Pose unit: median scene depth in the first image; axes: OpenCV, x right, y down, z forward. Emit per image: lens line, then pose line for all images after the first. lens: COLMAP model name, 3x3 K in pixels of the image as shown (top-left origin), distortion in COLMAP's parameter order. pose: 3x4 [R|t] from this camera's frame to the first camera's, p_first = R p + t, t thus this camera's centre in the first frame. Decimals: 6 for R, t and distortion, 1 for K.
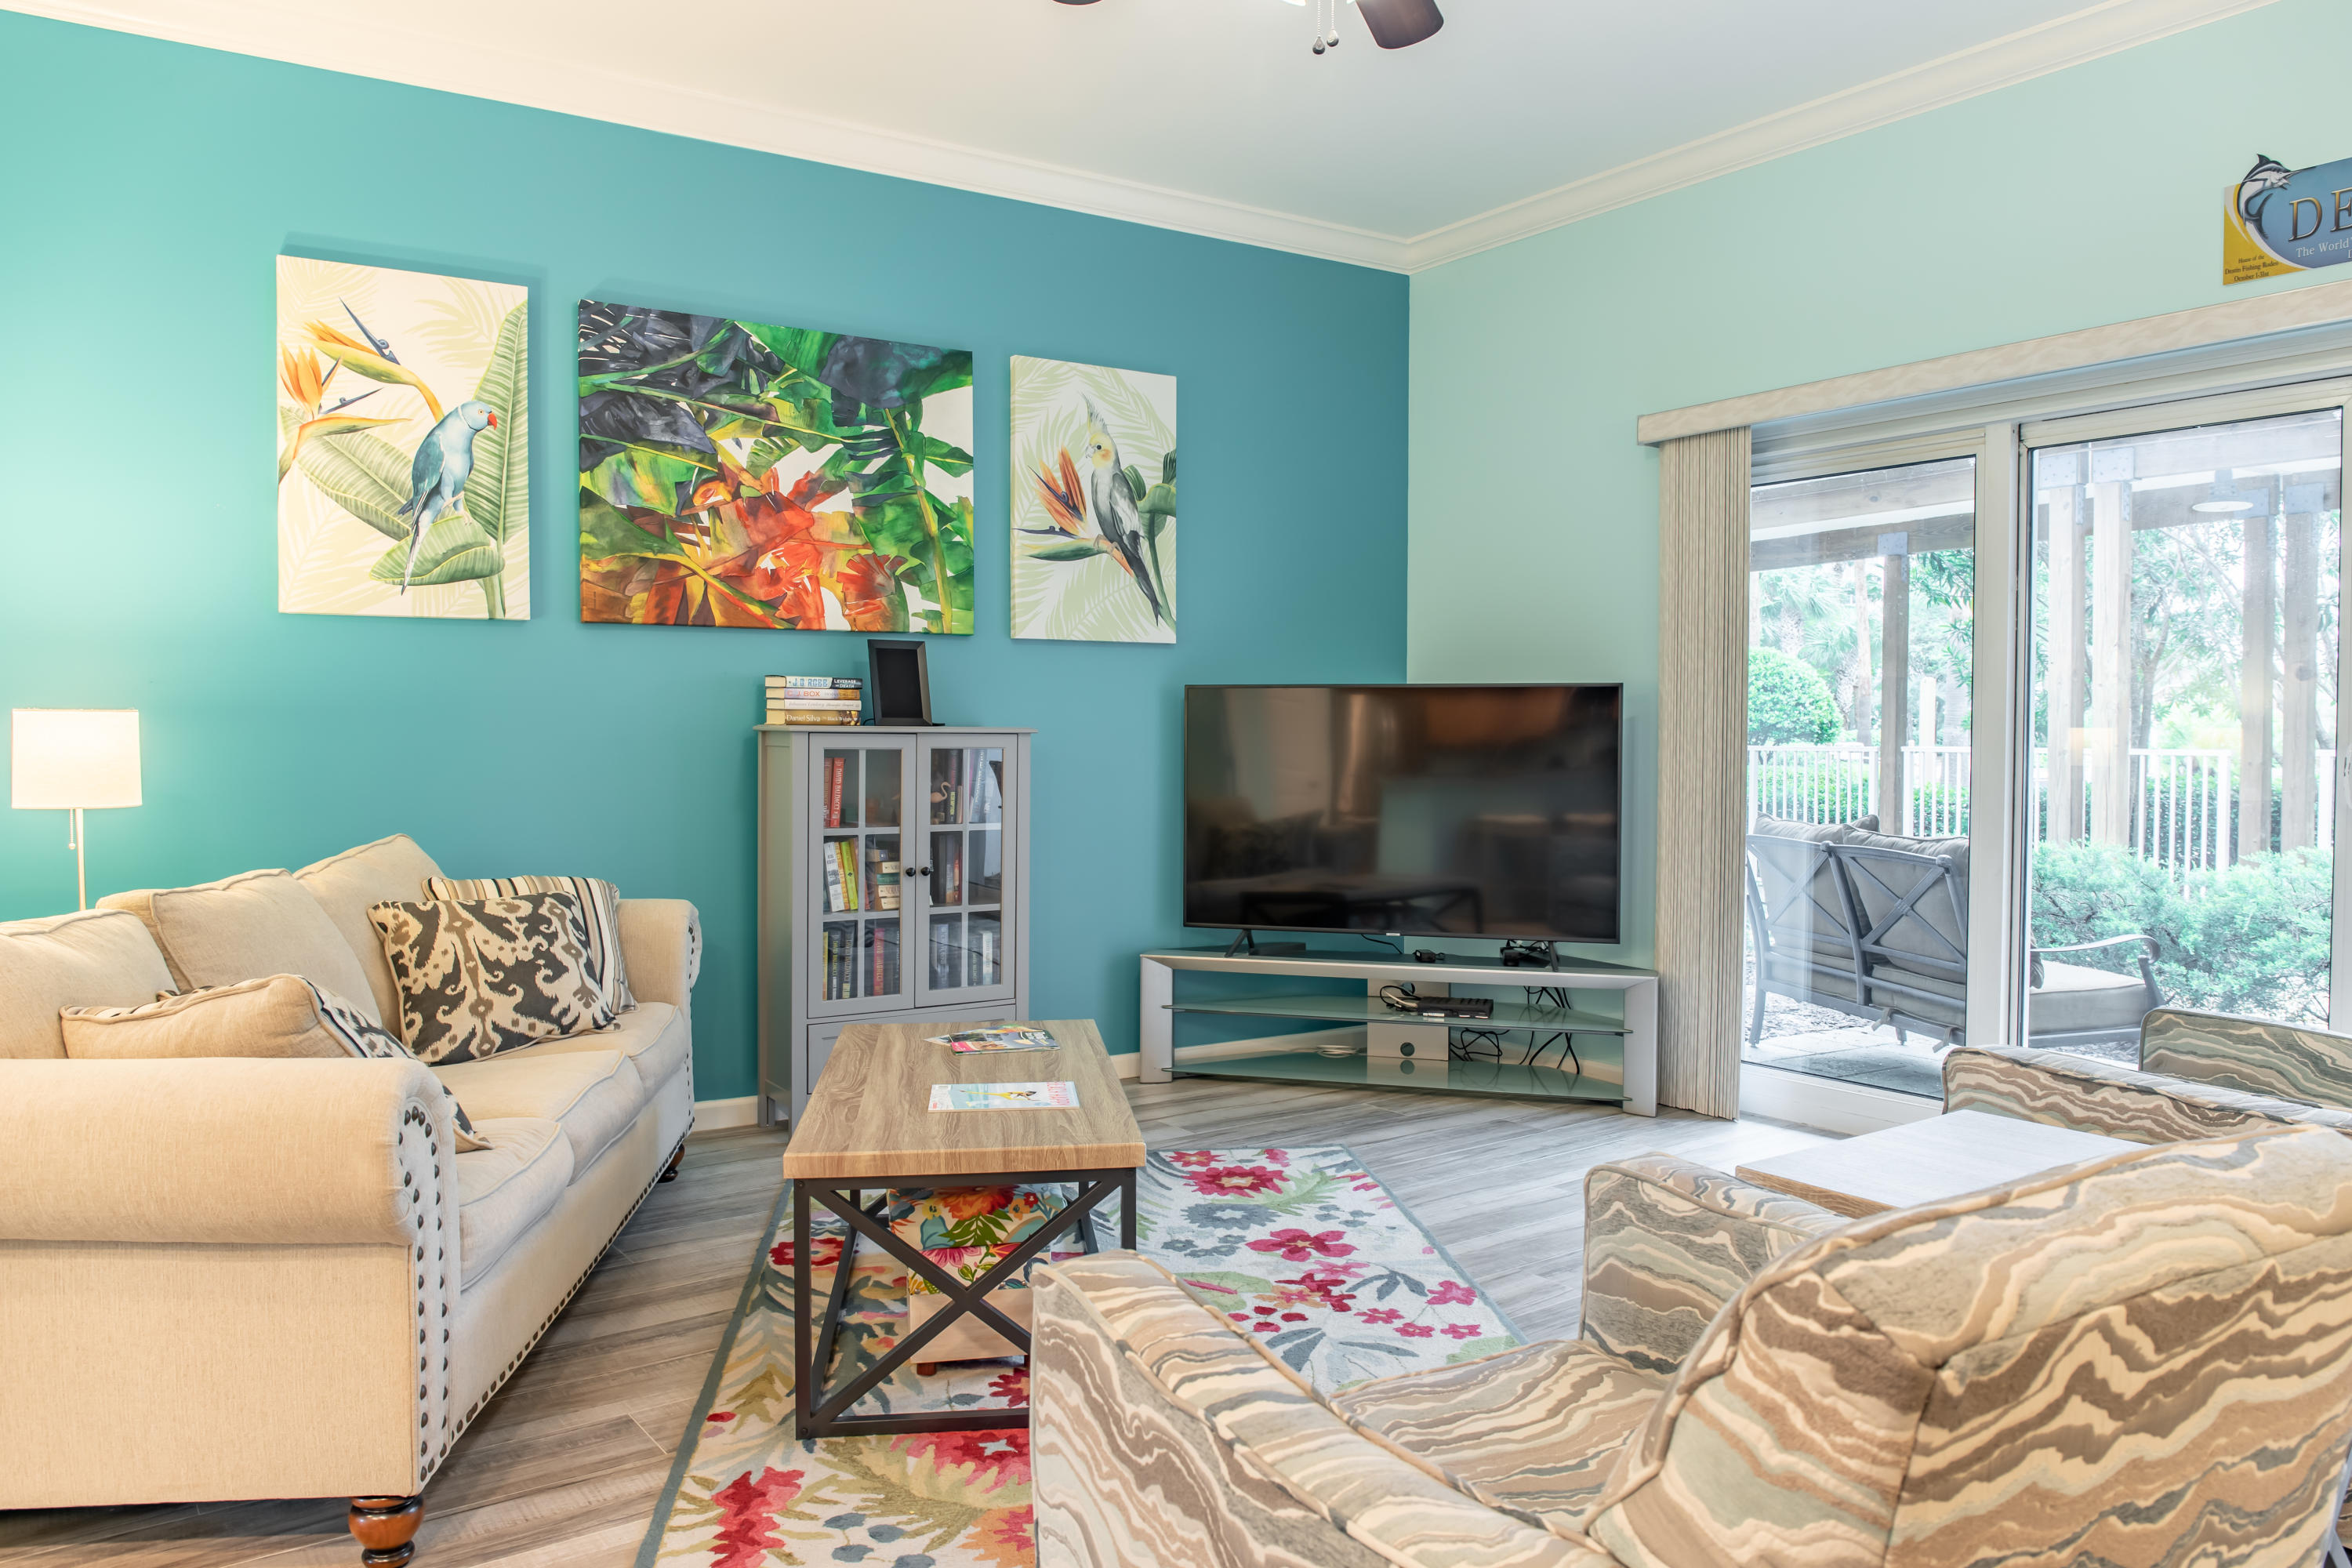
lens RADIAL K [[1611.2, 0, 1178.5], [0, 1611.2, 777.3], [0, 0, 1]] dist [-0.003090, -0.034758]
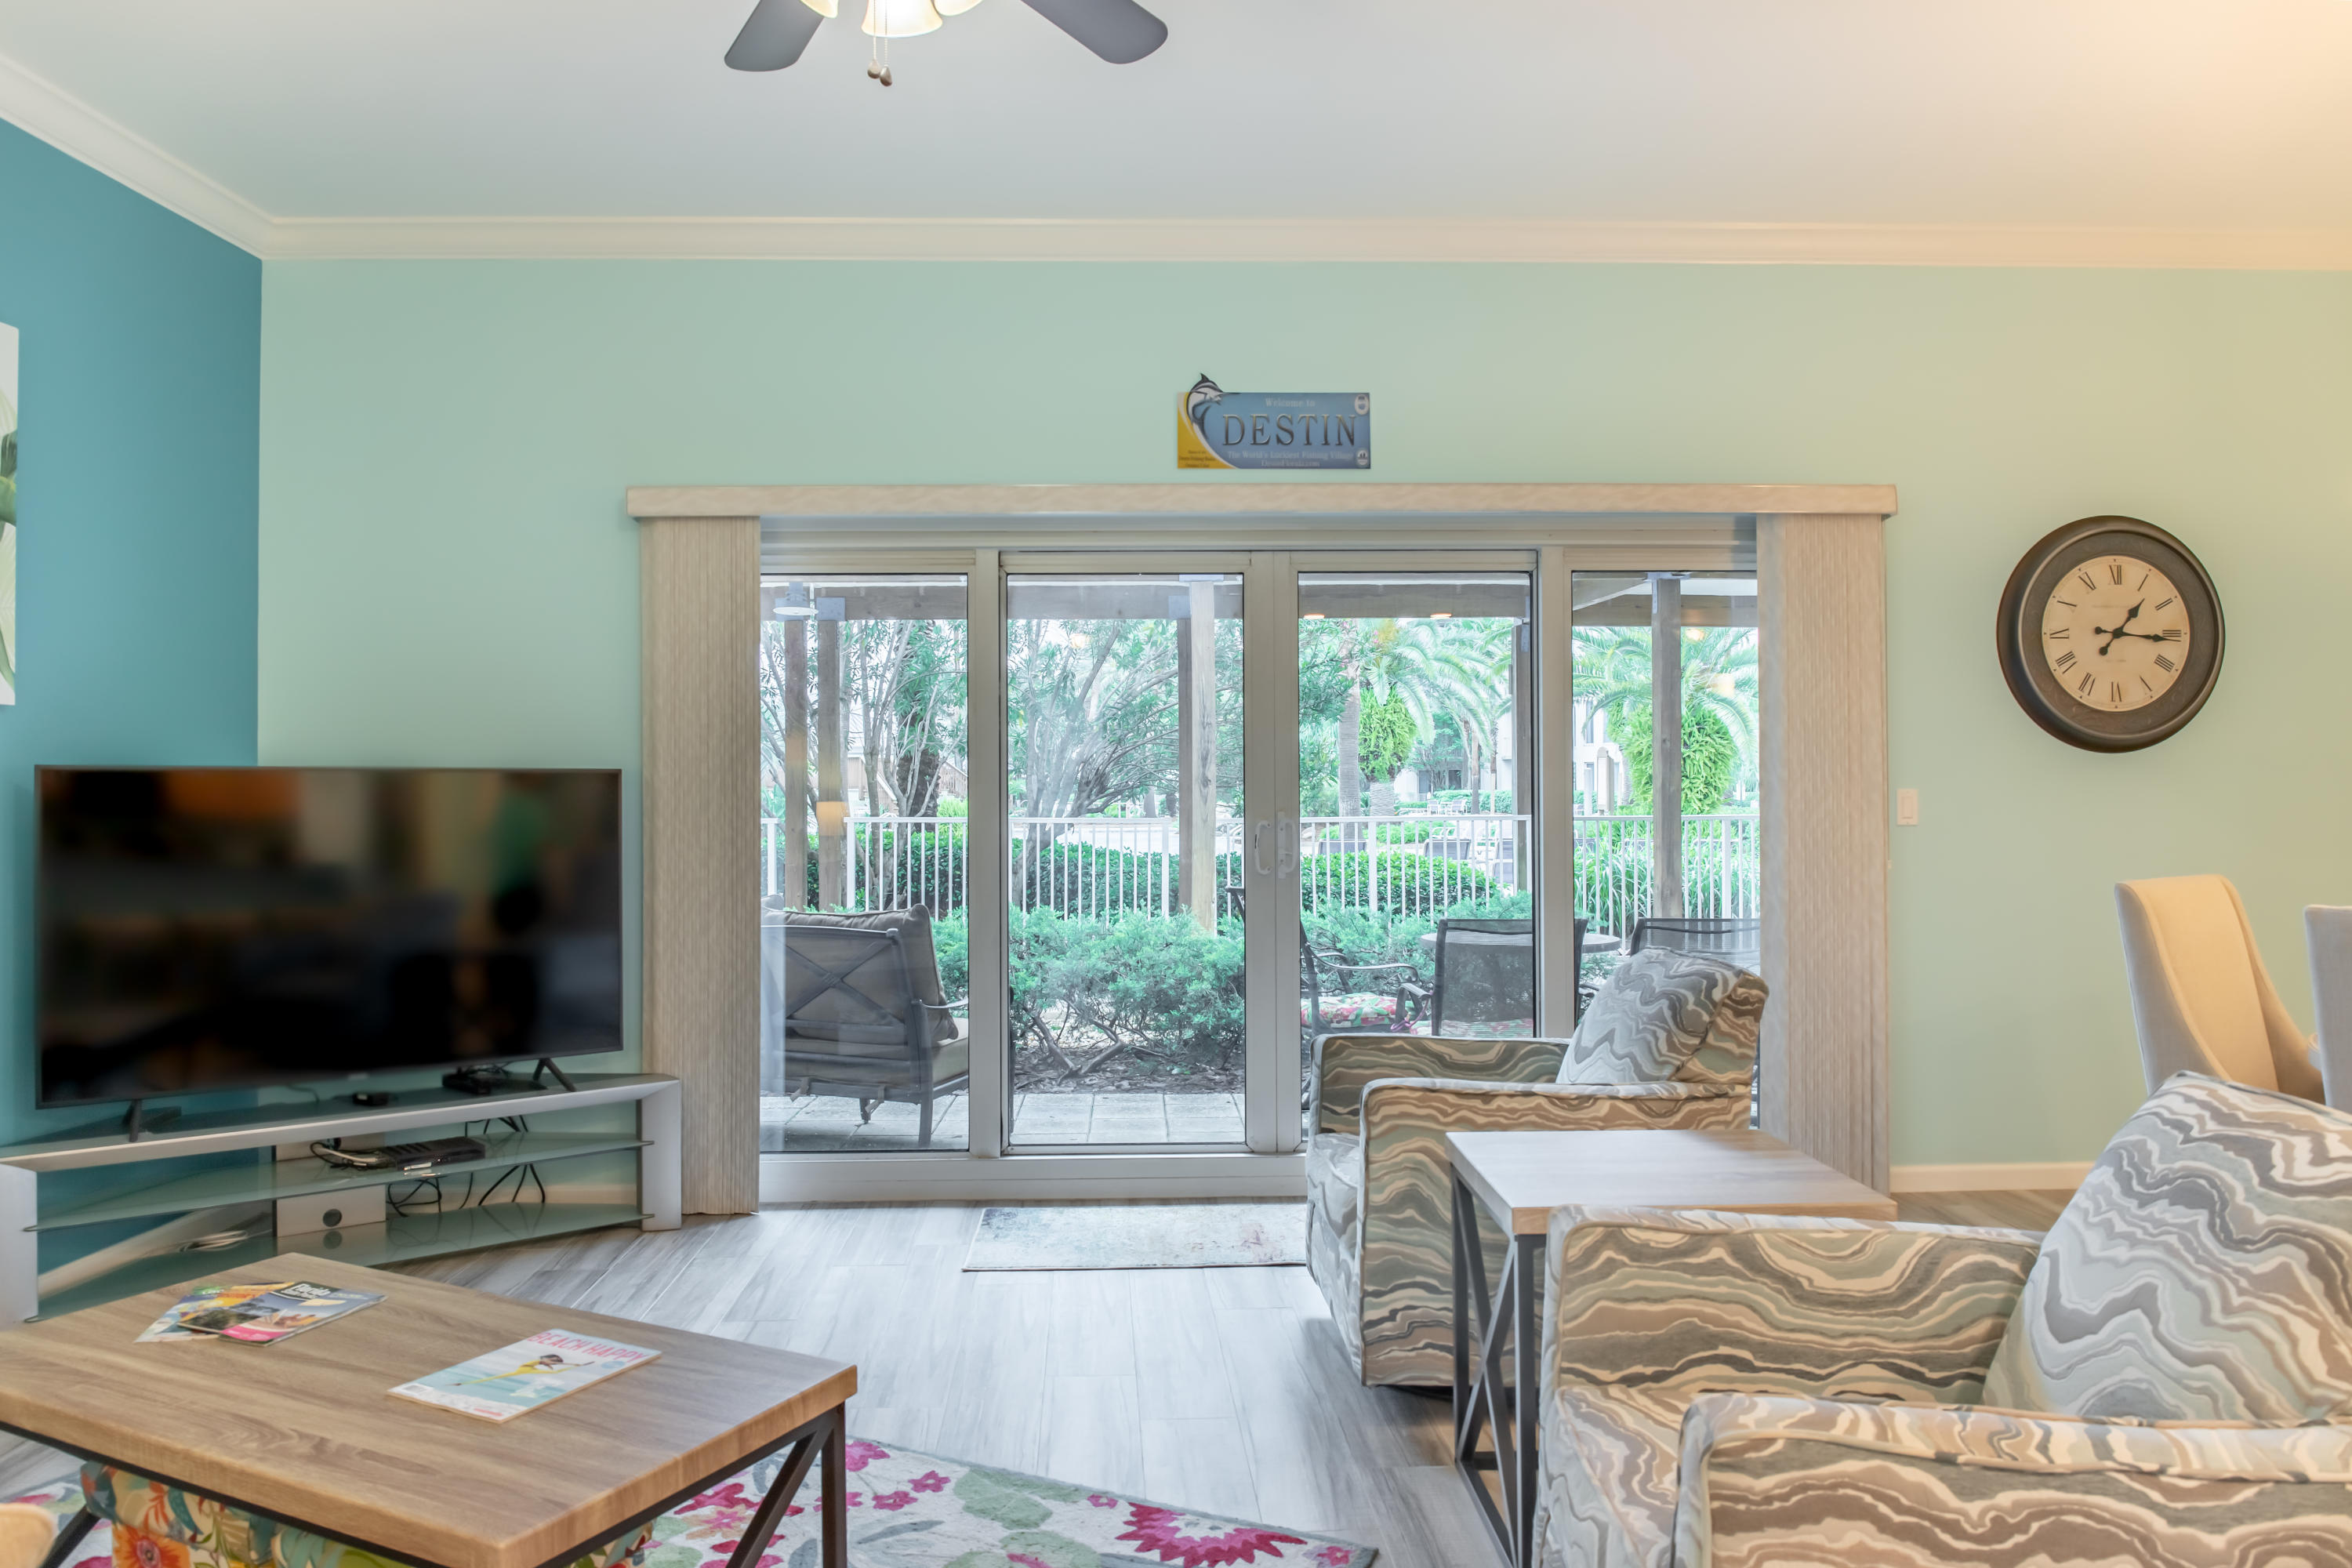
lens RADIAL K [[1611.2, 0, 1178.5], [0, 1611.2, 777.3], [0, 0, 1]] dist [-0.003090, -0.034758]
pose [[0.560428, 0.002315, 0.828200, -0.342450], [0.029814, 0.999292, -0.022968, -0.024878], [-0.827666, 0.037564, 0.559962, 0.231252]]
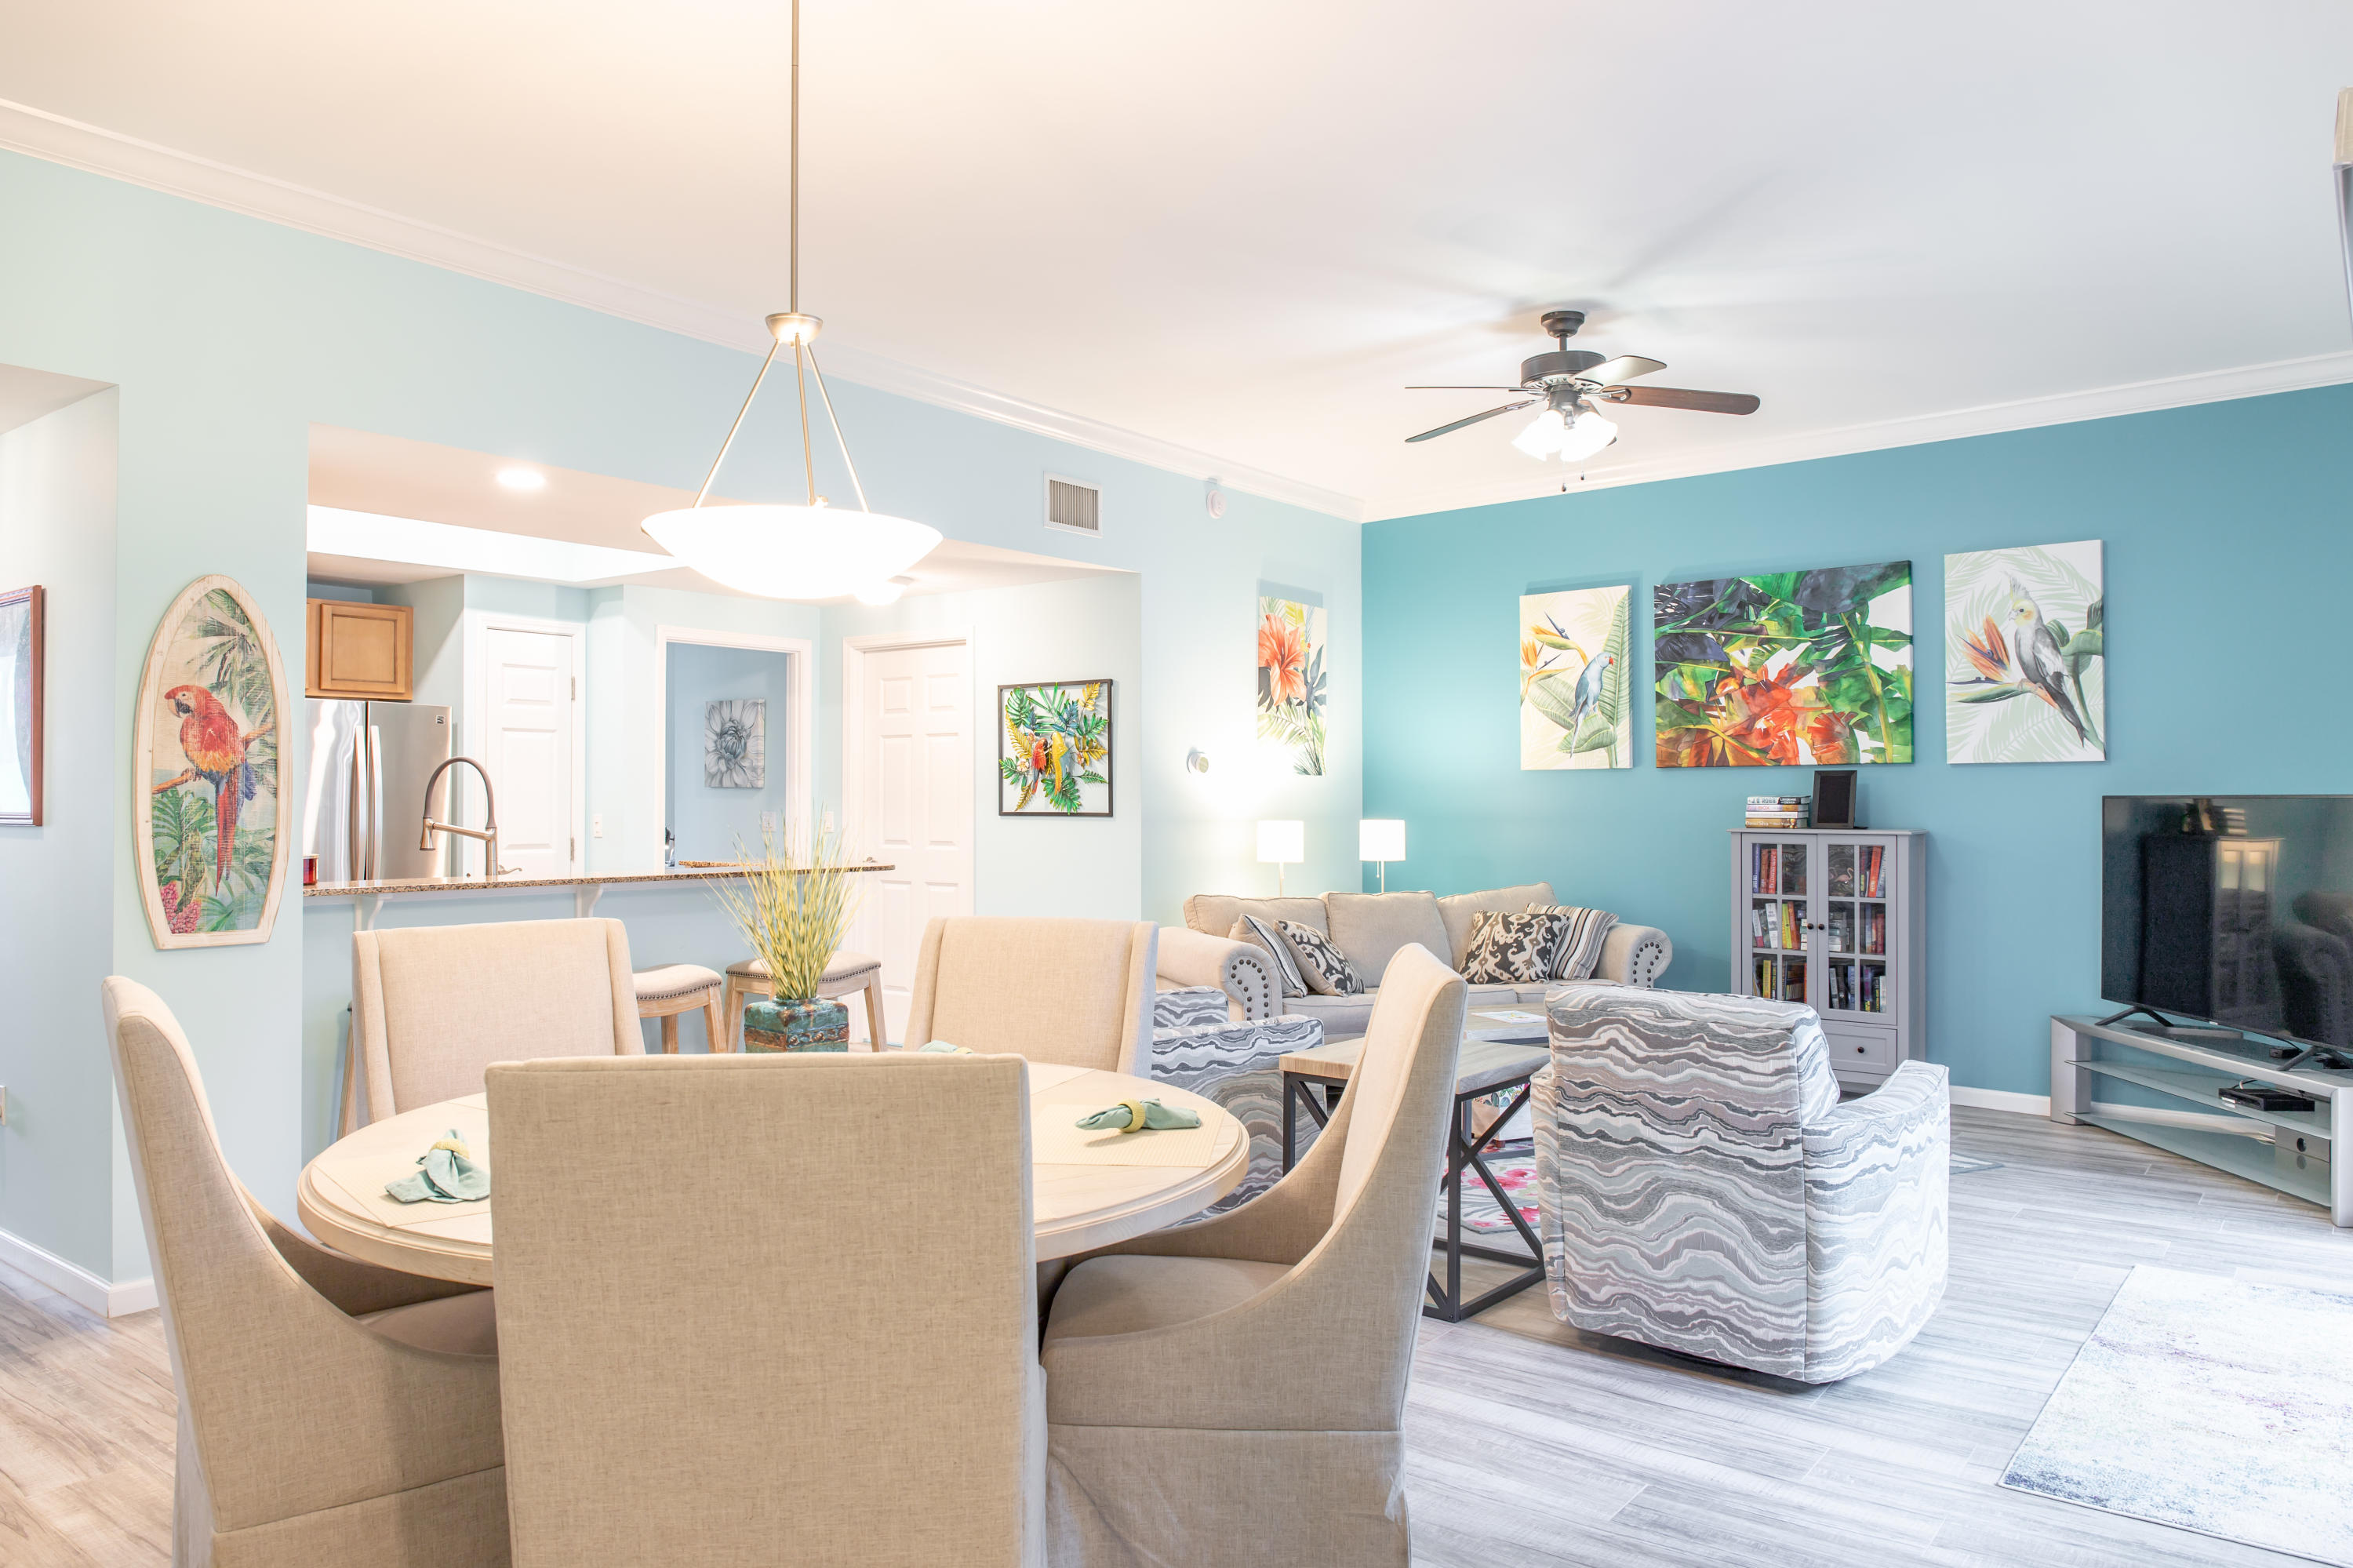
lens RADIAL K [[1589.1, 0, 1170.0], [0, 1589.1, 781.3], [0, 0, 1]] dist [-0.001686, -0.033377]
pose [[0.269402, -0.014713, -0.962915, 1.109266], [-0.026609, 0.999388, -0.022715, -0.027105], [0.962660, 0.031742, 0.268846, 0.023464]]
